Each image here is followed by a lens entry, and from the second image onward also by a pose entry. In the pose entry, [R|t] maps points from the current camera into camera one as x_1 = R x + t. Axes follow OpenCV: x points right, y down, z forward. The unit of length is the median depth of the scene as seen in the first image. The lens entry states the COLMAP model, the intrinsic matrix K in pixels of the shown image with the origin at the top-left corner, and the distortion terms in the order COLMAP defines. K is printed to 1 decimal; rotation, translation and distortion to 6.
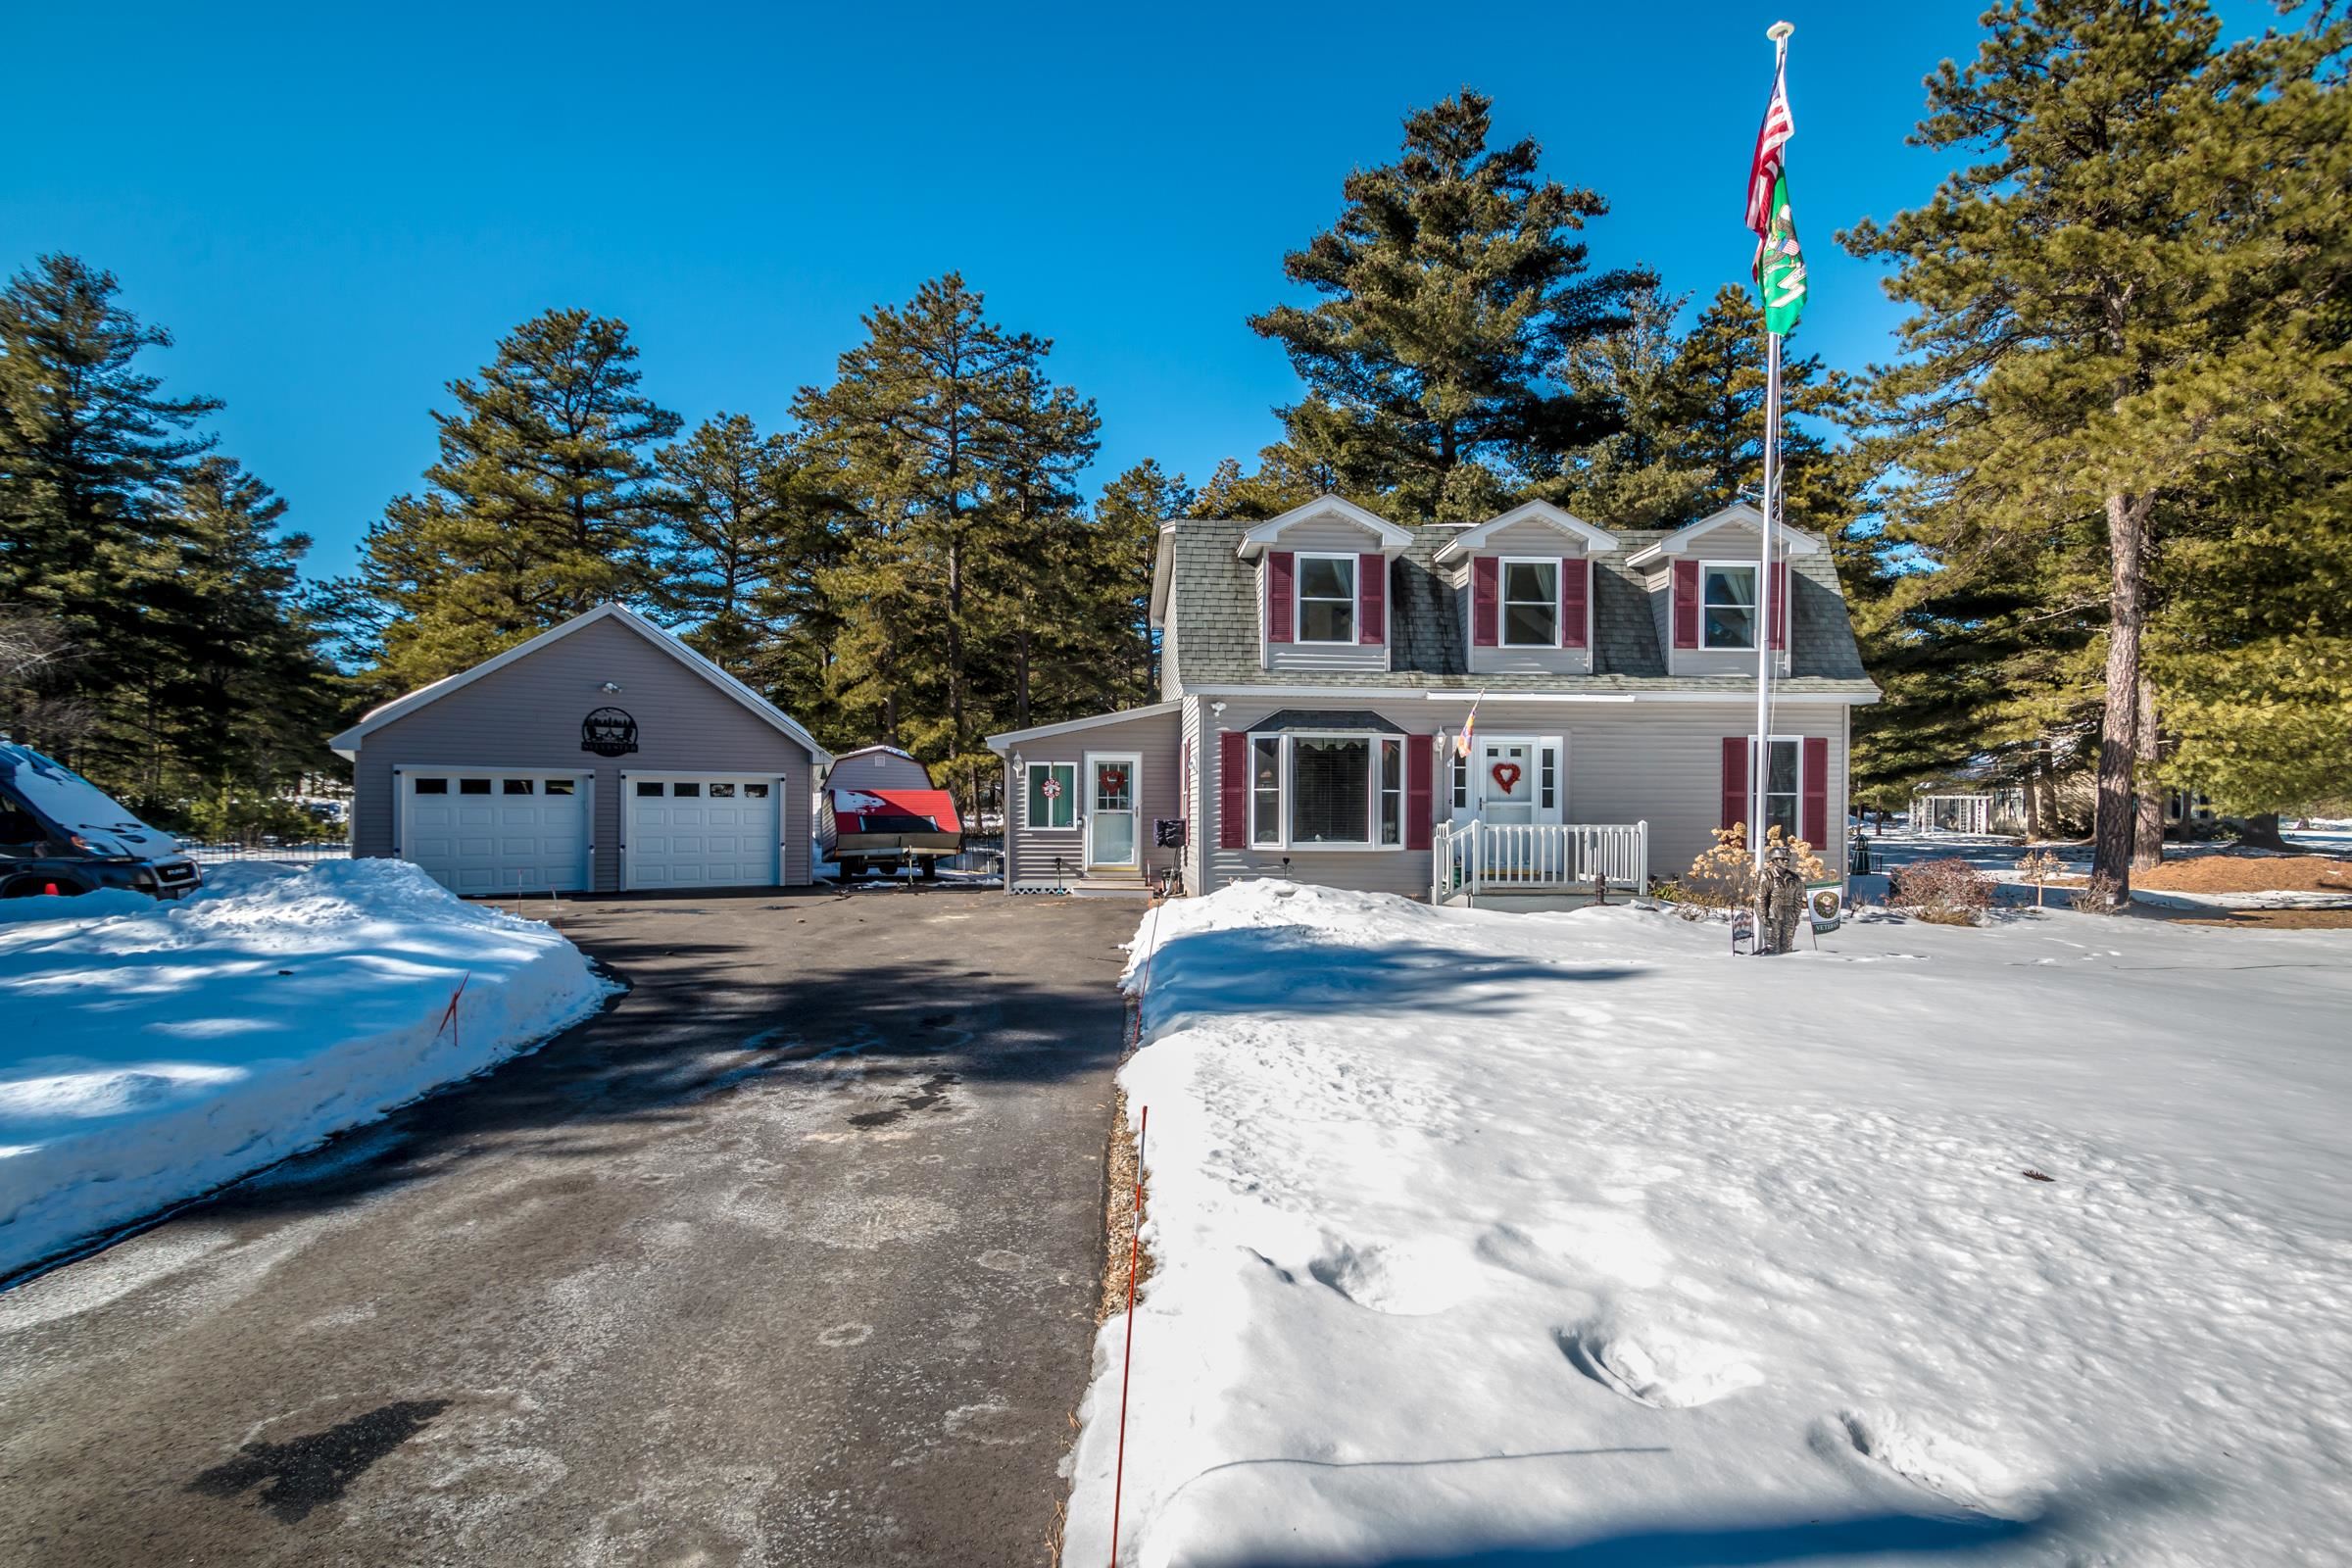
lens RADIAL K [[994.6, 0, 1160.8], [0, 994.6, 806.1], [0, 0, 1]] dist [0.003024, -0.010219]
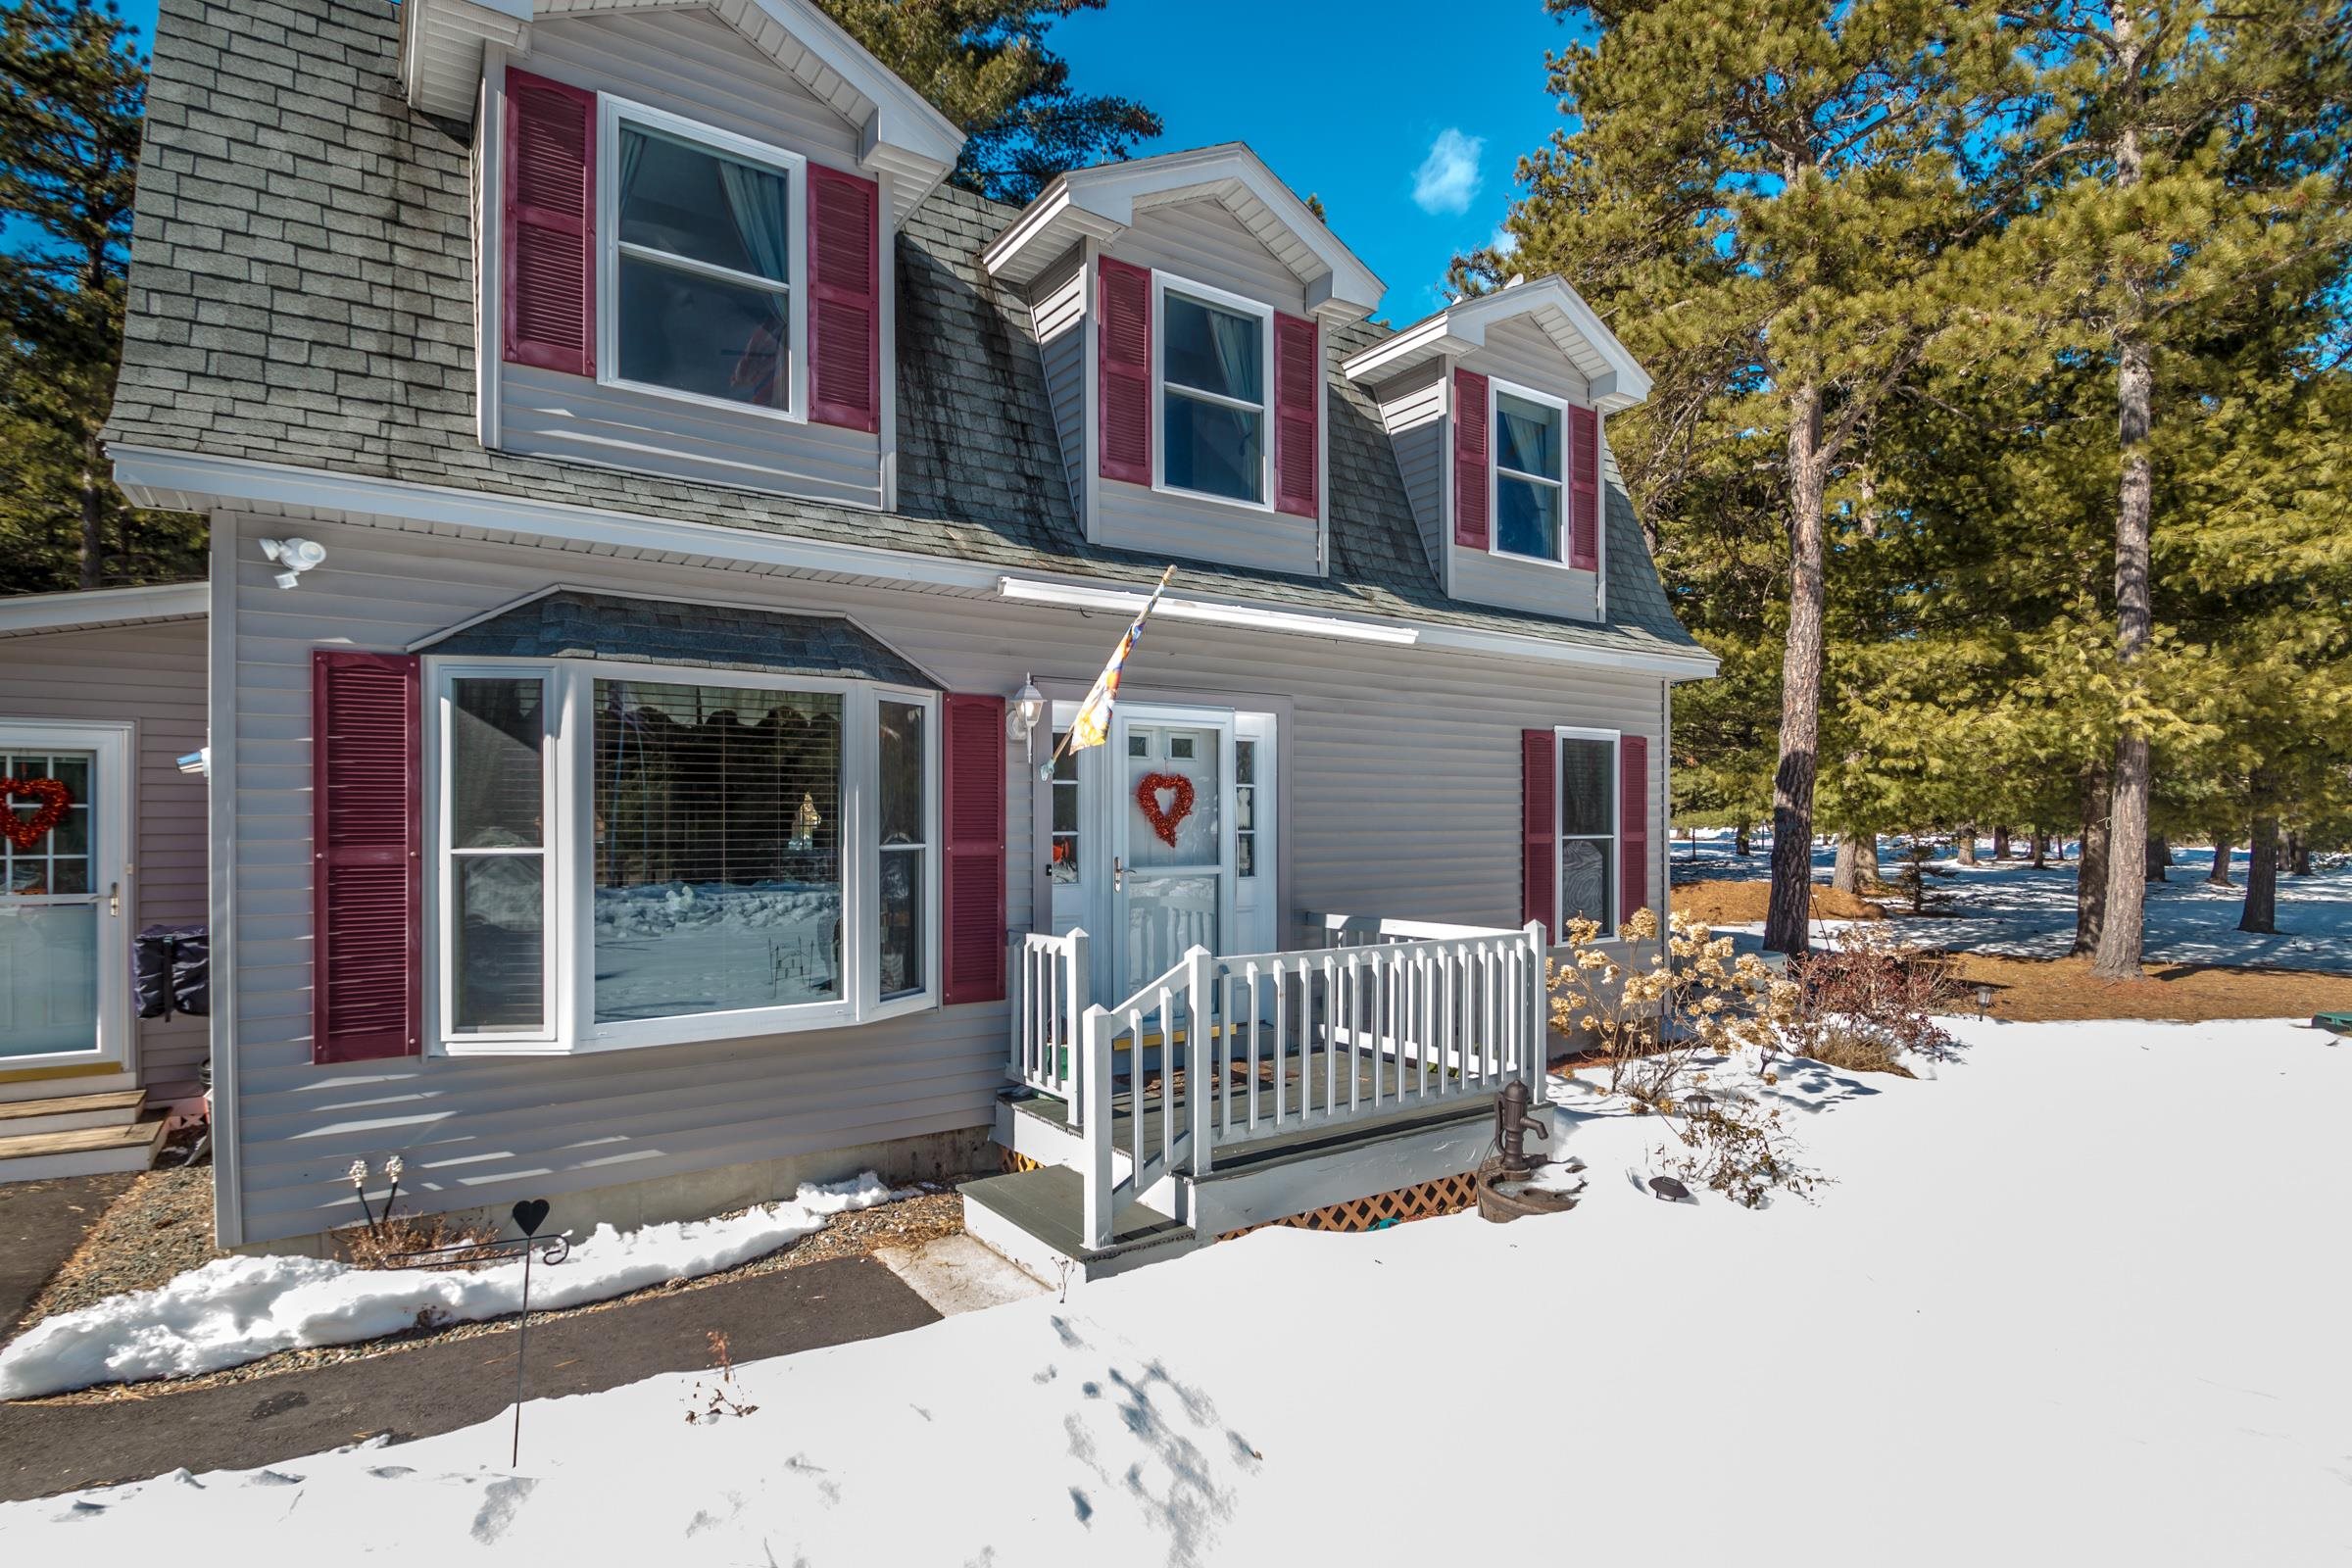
lens RADIAL K [[1164.1, 0, 1179.3], [0, 1164.1, 816.2], [0, 0, 1]] dist [0.001555, -0.011137]
pose [[0.844567, -0.006351, 0.535413, 0.073302], [0.005095, 0.999980, 0.003824, -0.021679], [-0.535426, -0.000501, 0.844582, 0.474238]]
